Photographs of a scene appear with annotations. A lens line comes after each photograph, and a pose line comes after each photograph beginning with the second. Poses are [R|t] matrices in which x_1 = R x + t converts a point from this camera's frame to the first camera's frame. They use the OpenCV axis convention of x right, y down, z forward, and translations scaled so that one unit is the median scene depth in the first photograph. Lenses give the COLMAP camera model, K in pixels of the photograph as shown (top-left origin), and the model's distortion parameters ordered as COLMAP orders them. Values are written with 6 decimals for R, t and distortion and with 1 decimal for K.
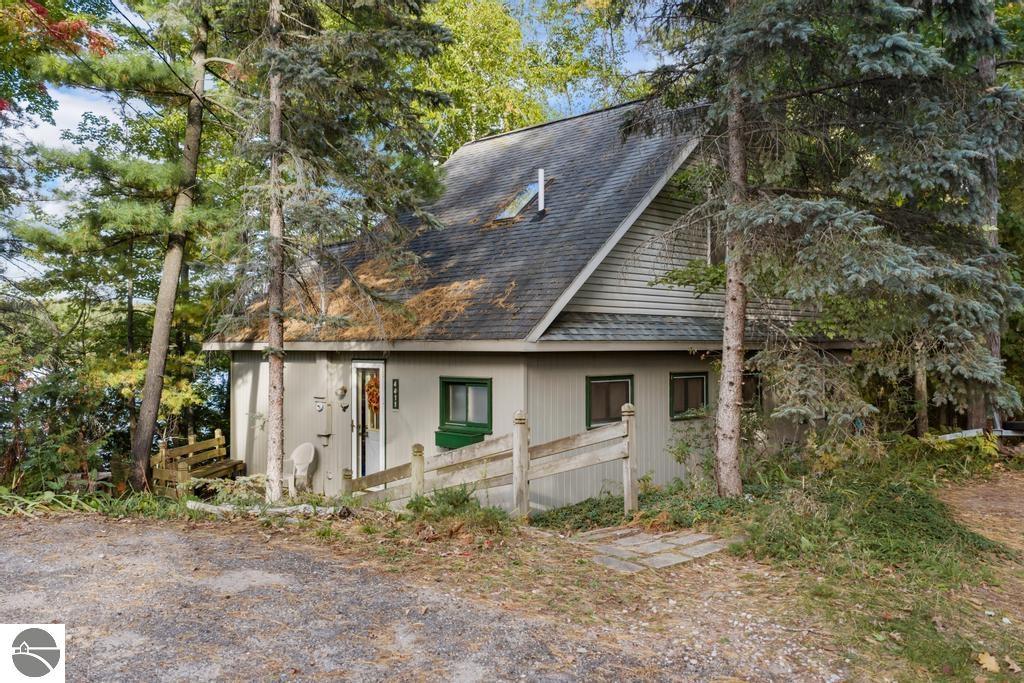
lens RADIAL K [[849.6, 0, 512.0], [0, 849.6, 341.5], [0, 0, 1]] dist [0.004129, -0.000323]
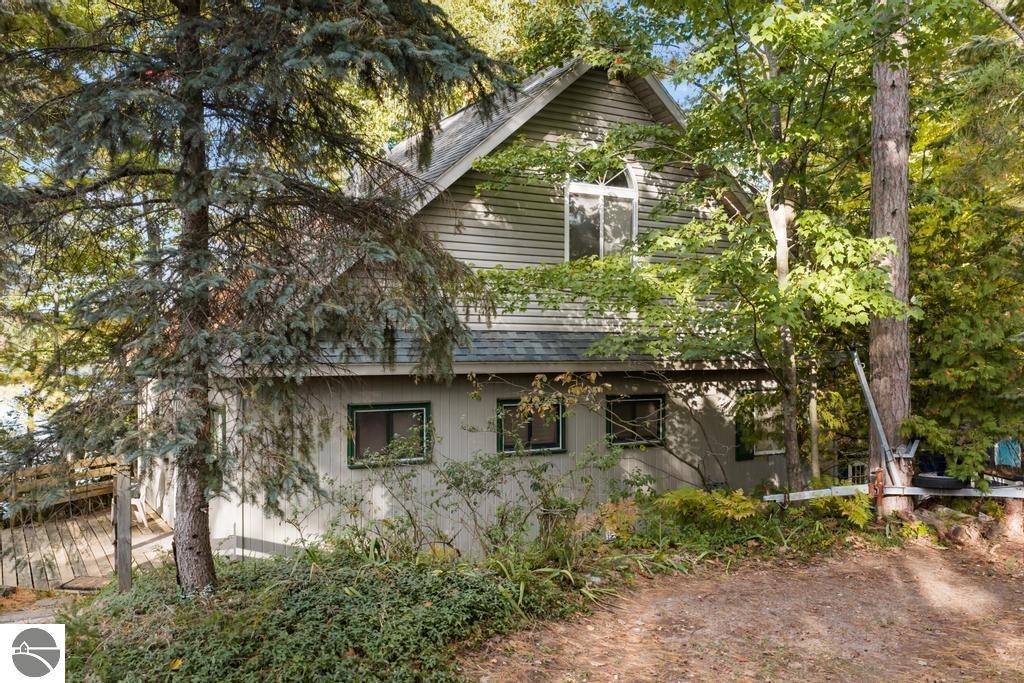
lens RADIAL K [[849.6, 0, 512.0], [0, 849.6, 341.5], [0, 0, 1]] dist [0.004129, -0.000323]
pose [[0.976101, 0.004117, -0.217276, 0.385859], [-0.004685, 0.999987, -0.002098, -0.018238], [0.217265, 0.003066, 0.976108, 0.198950]]
